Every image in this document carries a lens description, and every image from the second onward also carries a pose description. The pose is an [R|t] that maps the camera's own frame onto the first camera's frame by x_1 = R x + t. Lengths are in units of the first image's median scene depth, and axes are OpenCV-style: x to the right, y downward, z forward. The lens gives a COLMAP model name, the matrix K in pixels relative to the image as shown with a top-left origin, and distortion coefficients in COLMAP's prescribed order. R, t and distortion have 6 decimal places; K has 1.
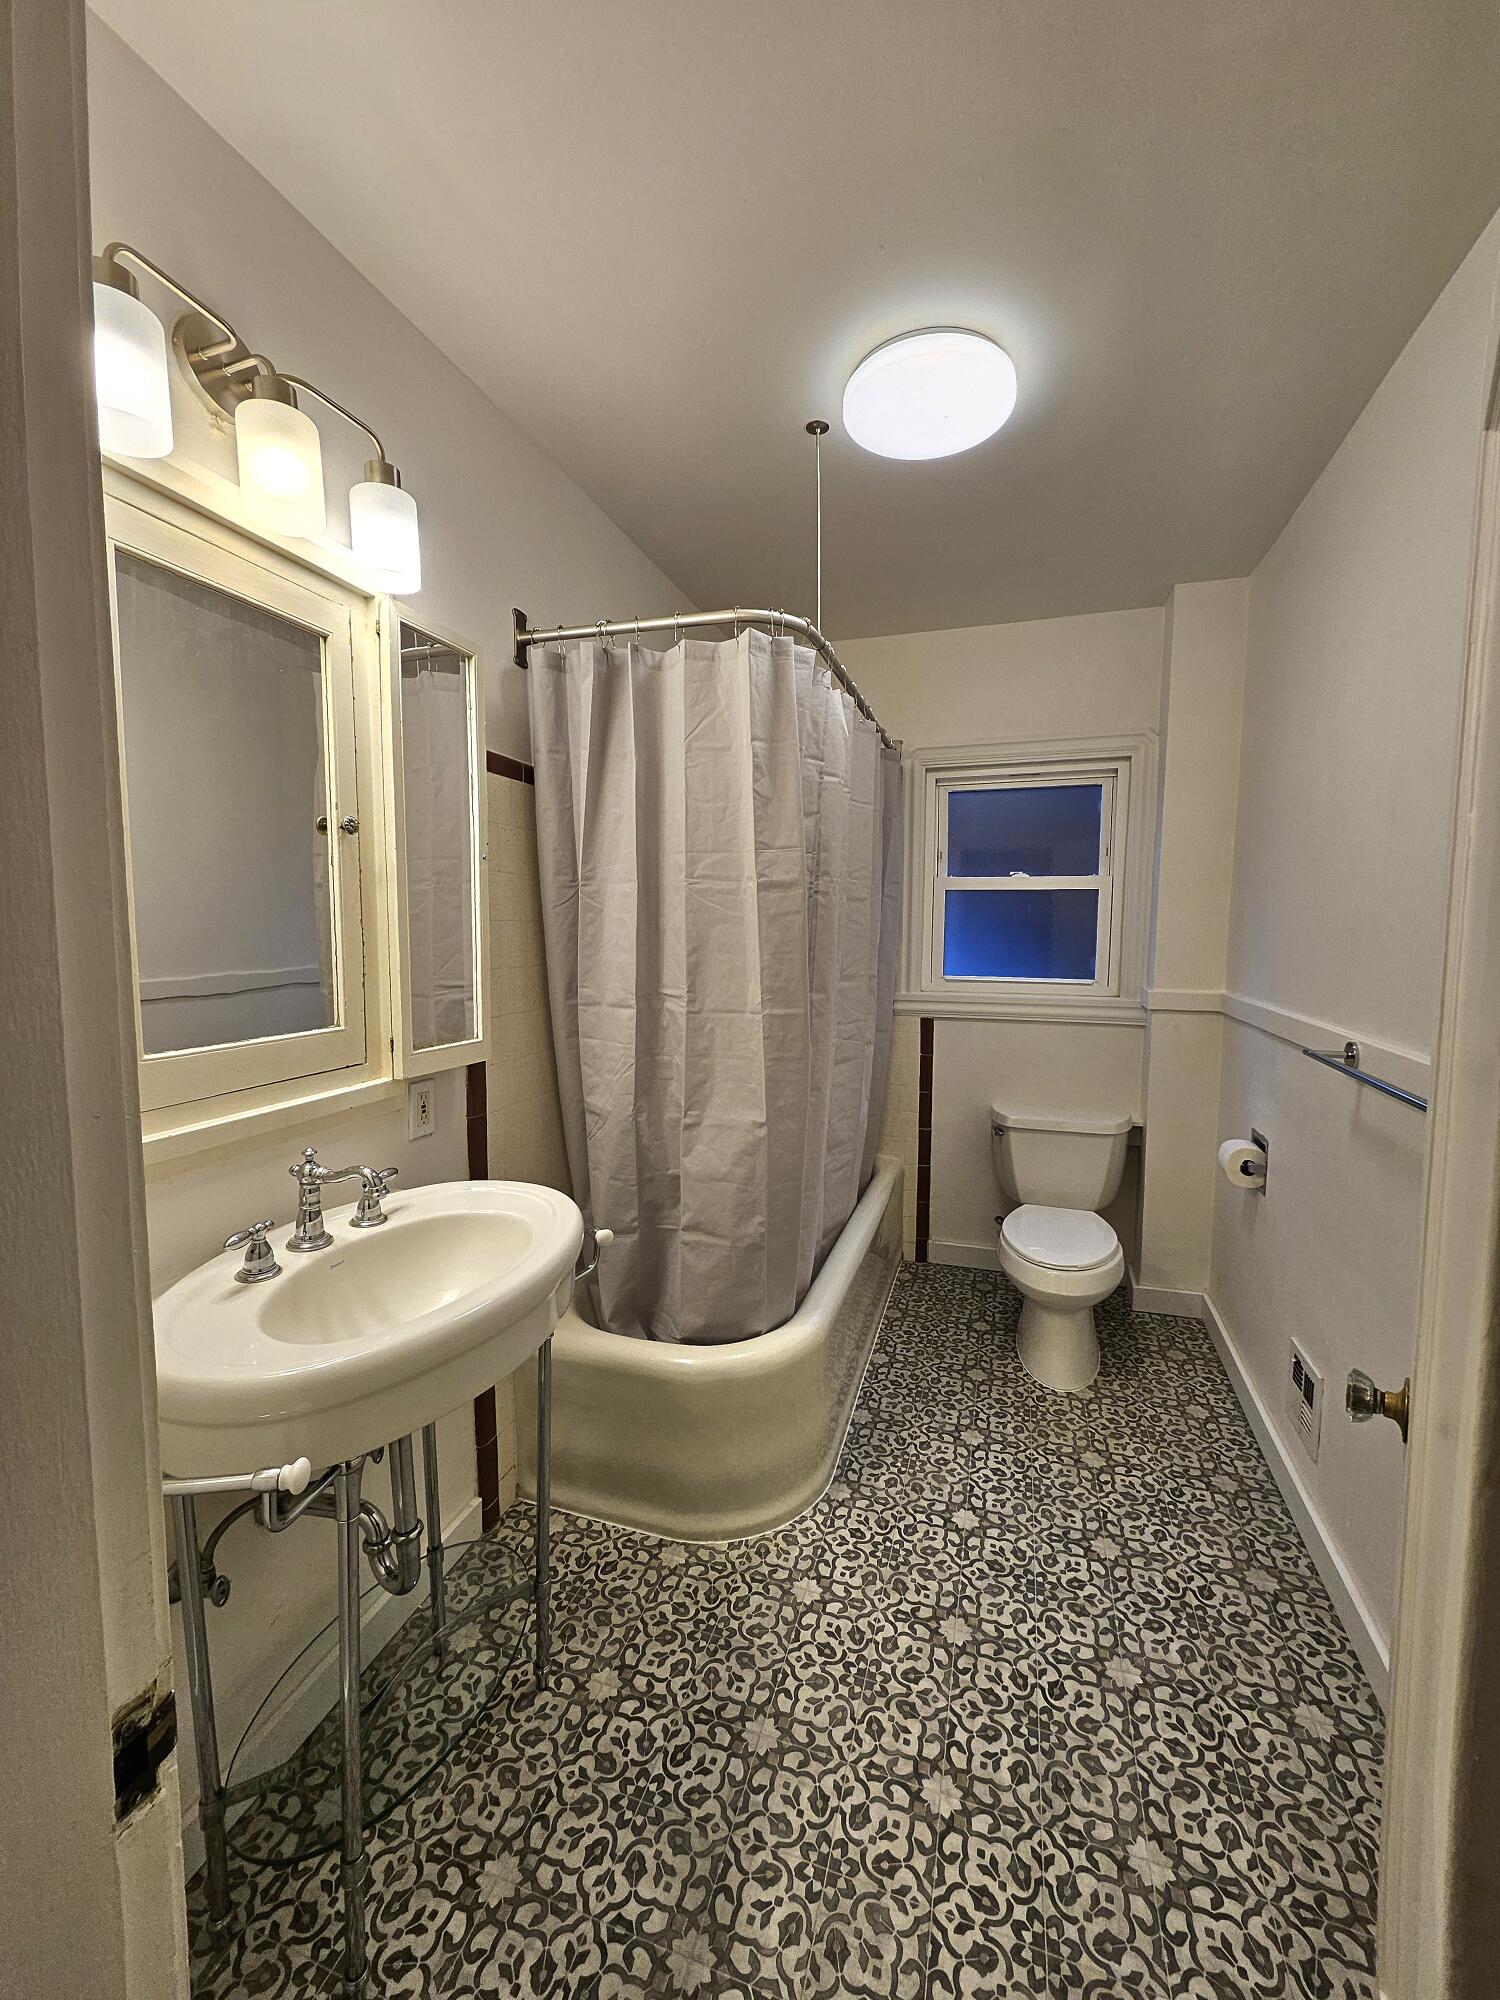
lens RADIAL K [[784.4, 0, 755.4], [0, 784.4, 1003.2], [0, 0, 1]] dist [0.006363, -0.002852]
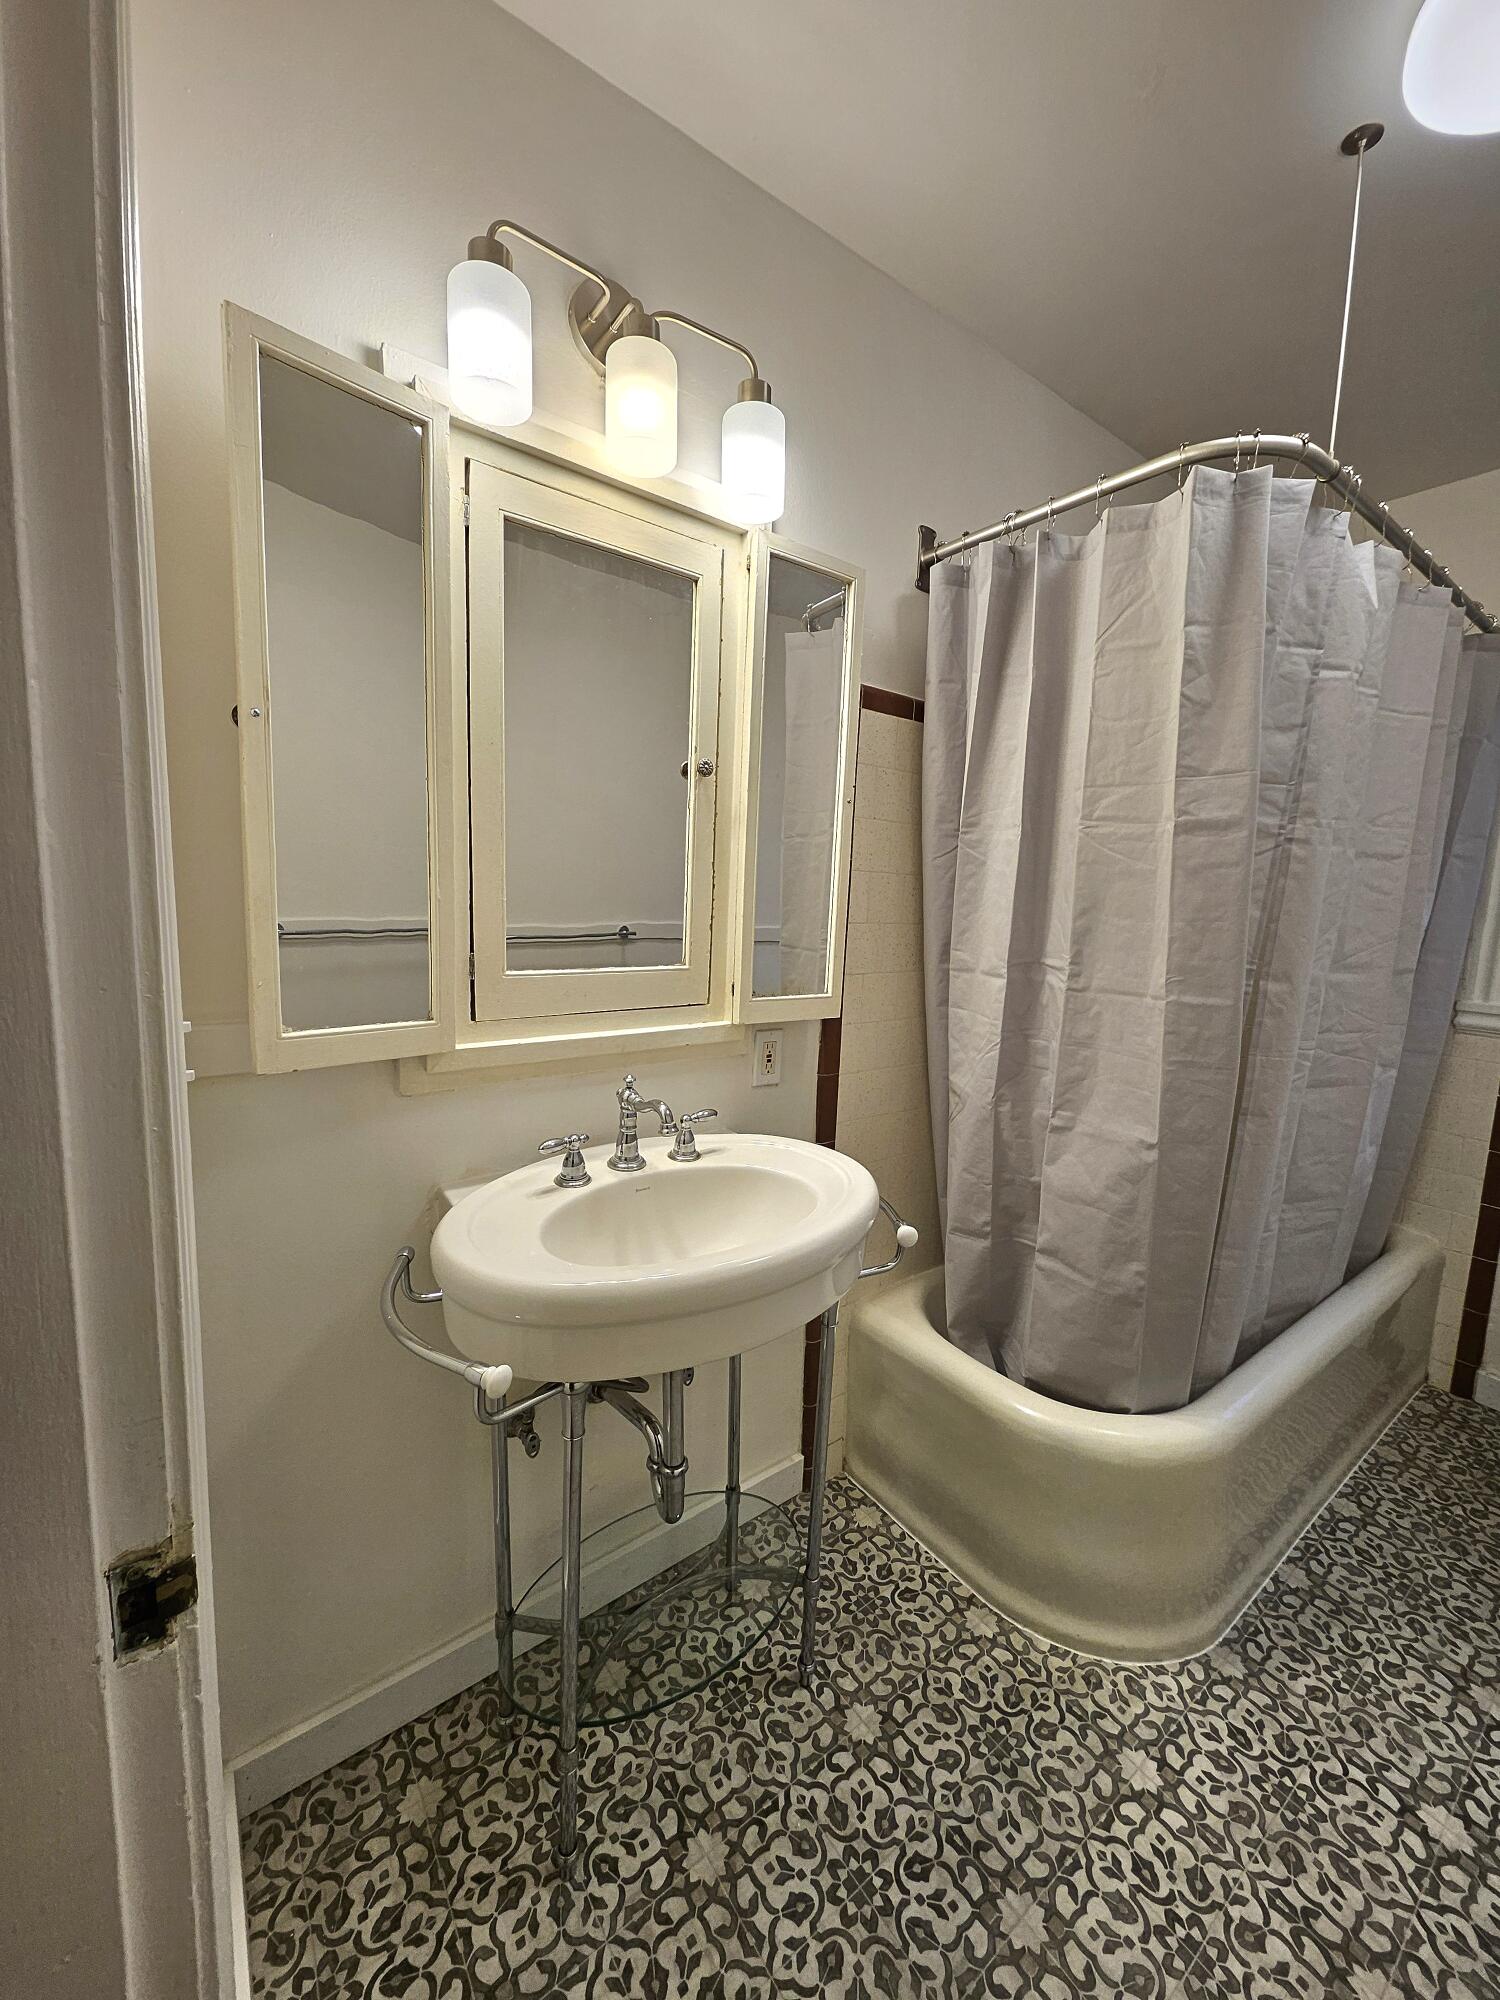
lens RADIAL K [[784.4, 0, 747.7], [0, 784.4, 995.1], [0, 0, 1]] dist [0.006363, -0.002852]
pose [[0.818921, 0.104946, -0.564229, 0.102215], [-0.091231, 0.994442, 0.052553, 0.005554], [0.566608, 0.008438, 0.823944, 0.155264]]
